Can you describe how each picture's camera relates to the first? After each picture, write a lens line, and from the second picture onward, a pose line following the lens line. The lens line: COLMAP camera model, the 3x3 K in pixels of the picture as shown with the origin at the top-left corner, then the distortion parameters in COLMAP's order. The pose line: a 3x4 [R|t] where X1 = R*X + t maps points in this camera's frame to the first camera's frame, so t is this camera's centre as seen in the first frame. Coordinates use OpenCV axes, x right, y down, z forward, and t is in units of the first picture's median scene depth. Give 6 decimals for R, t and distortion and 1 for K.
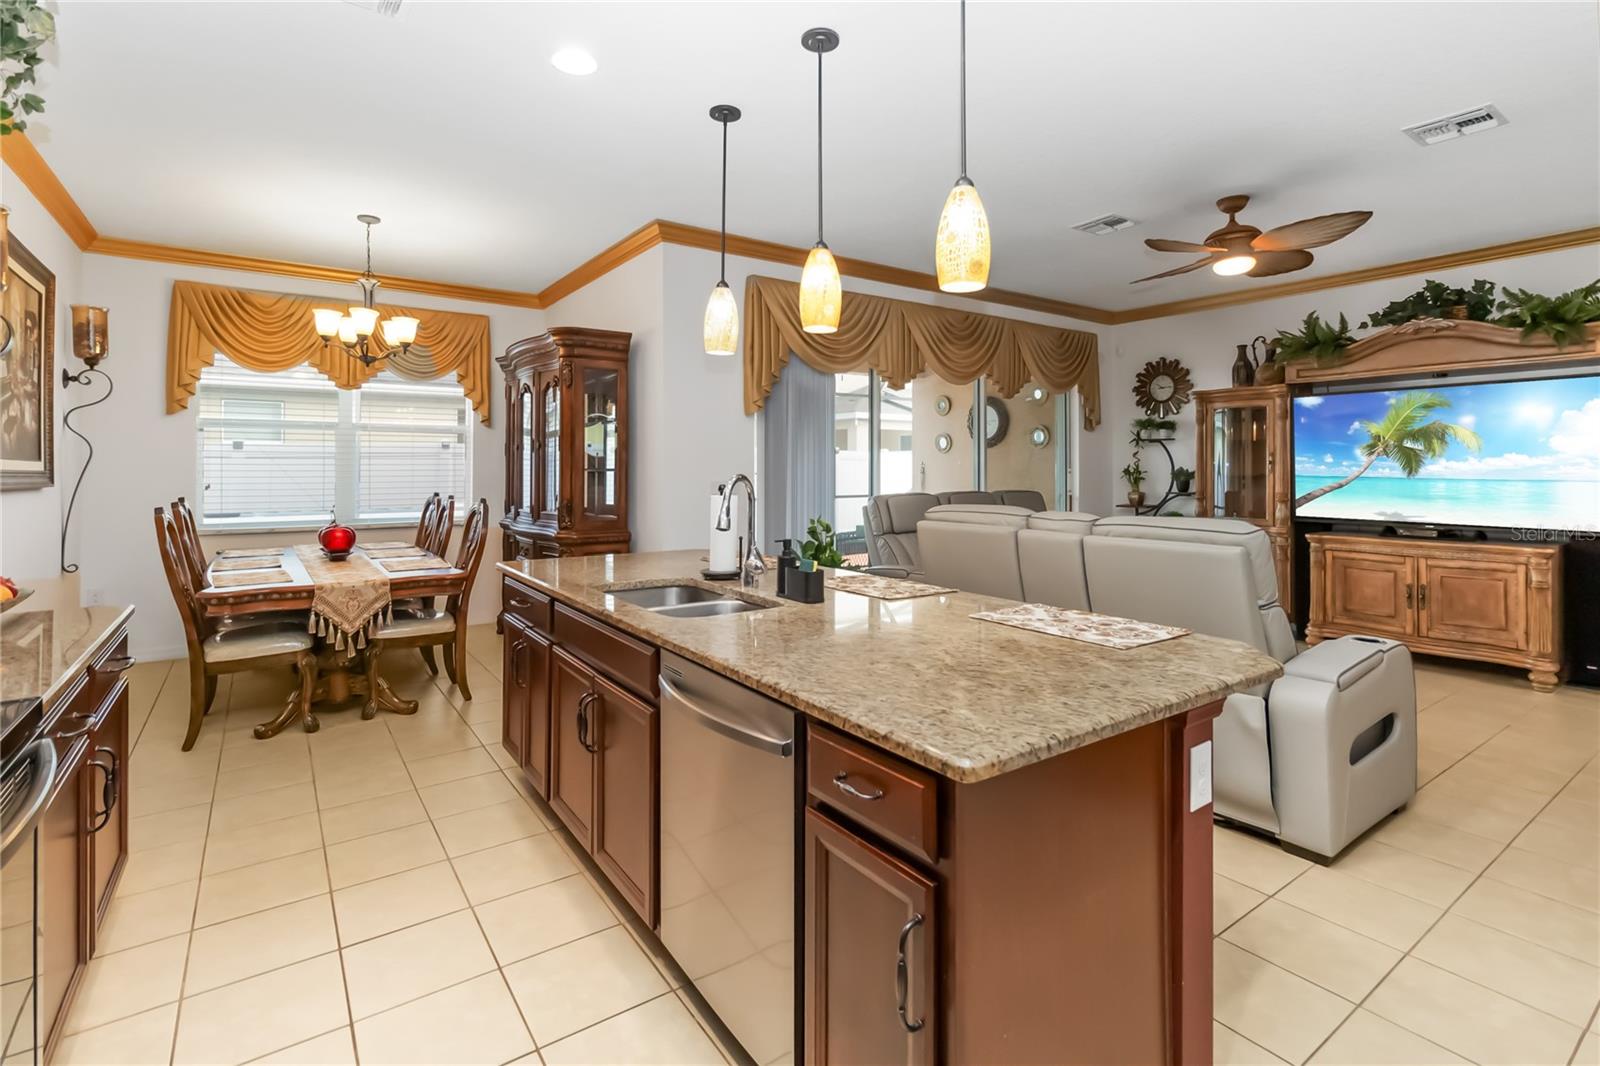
lens RADIAL K [[748.0, 0, 797.3], [0, 748.0, 466.6], [0, 0, 1]] dist [0.003148, 0.000076]
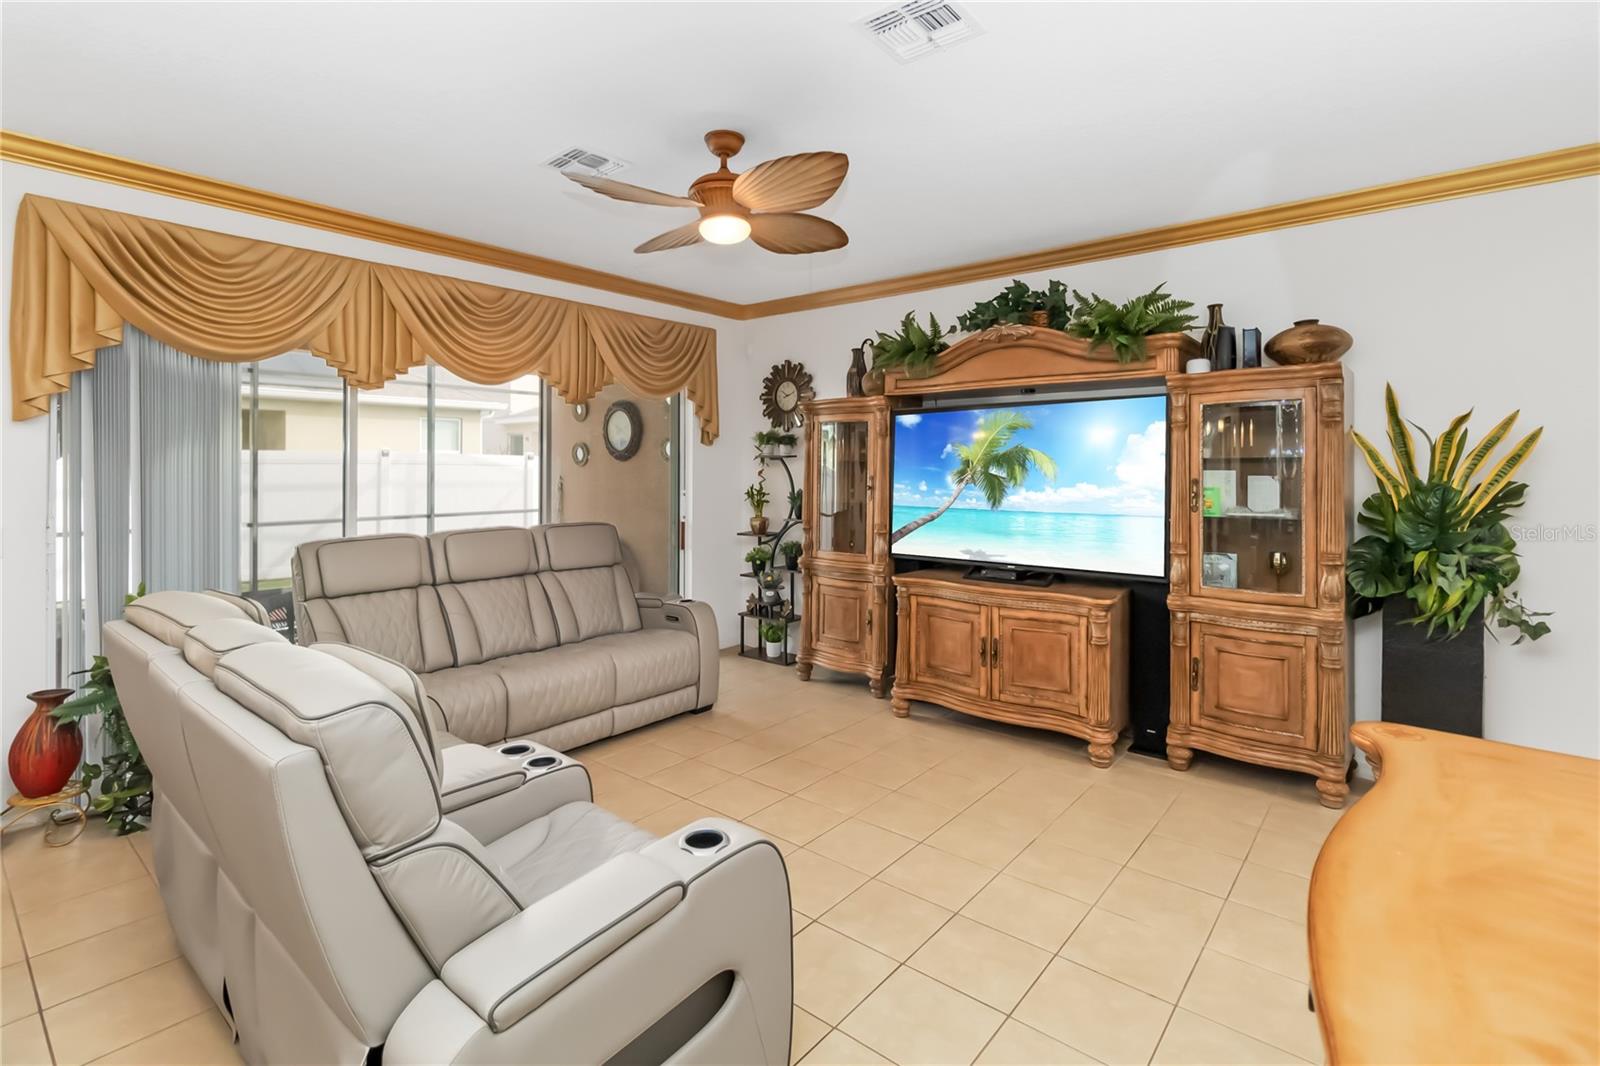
lens RADIAL K [[749.4, 0, 789.5], [0, 749.4, 475.6], [0, 0, 1]] dist [0.005685, 0.001179]
pose [[0.967411, 0.001437, 0.253207, 0.368478], [-0.004681, 0.999915, 0.012207, -0.033111], [-0.253168, -0.012994, 0.967335, 0.227331]]
